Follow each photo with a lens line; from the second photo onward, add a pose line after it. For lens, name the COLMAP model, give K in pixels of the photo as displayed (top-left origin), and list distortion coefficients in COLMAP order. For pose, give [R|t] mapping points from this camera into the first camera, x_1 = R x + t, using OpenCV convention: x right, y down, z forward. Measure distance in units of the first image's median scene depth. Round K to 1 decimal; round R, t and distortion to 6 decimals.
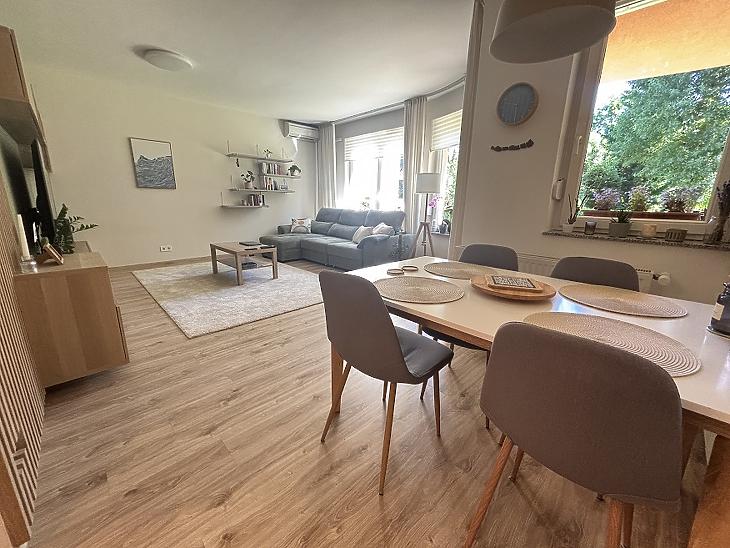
lens RADIAL K [[295.0, 0, 363.3], [0, 295.0, 274.6], [0, 0, 1]] dist [-0.001120, 0.001641]
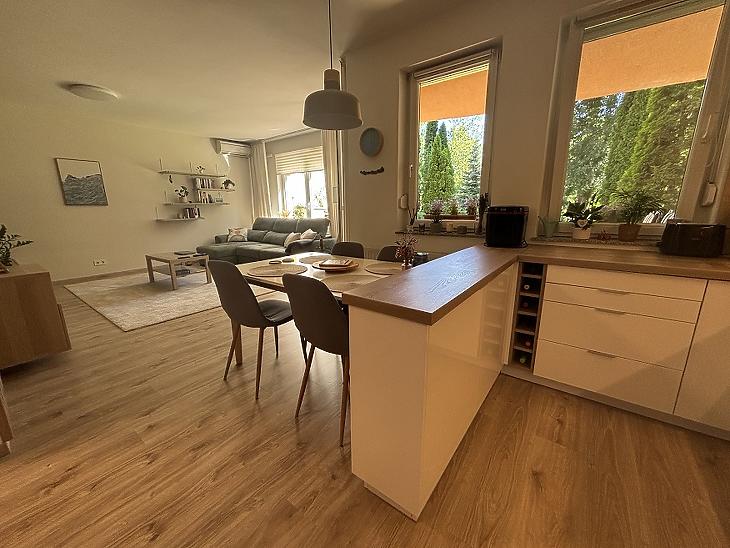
lens RADIAL K [[295.0, 0, 364.3], [0, 295.0, 274.8], [0, 0, 1]] dist [-0.001120, 0.001641]
pose [[0.988308, -0.061885, 0.139348, 0.118623], [0.064577, 0.997802, -0.014874, 0.035315], [-0.138121, 0.023699, 0.990132, -0.178275]]
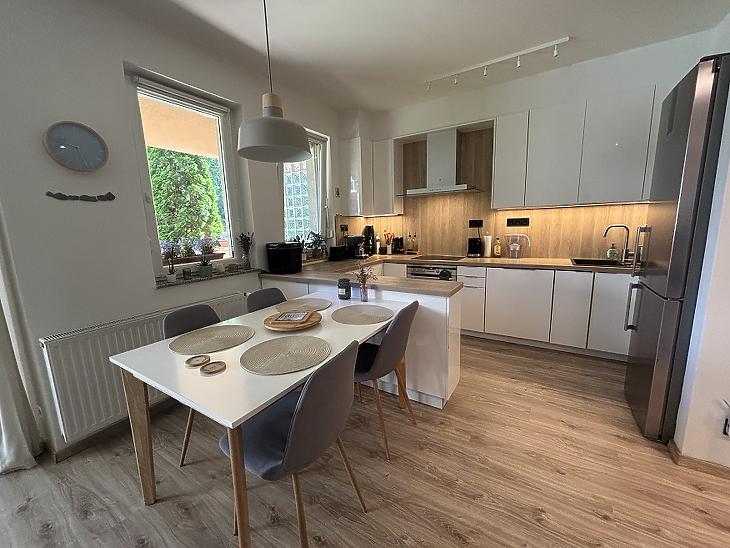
lens RADIAL K [[295.0, 0, 362.9], [0, 295.0, 274.1], [0, 0, 1]] dist [-0.001120, 0.001641]
pose [[-0.240732, -0.169456, 0.955685, -0.236908], [0.264231, 0.936010, 0.232526, -0.108935], [-0.933933, 0.308498, -0.180552, 0.245585]]
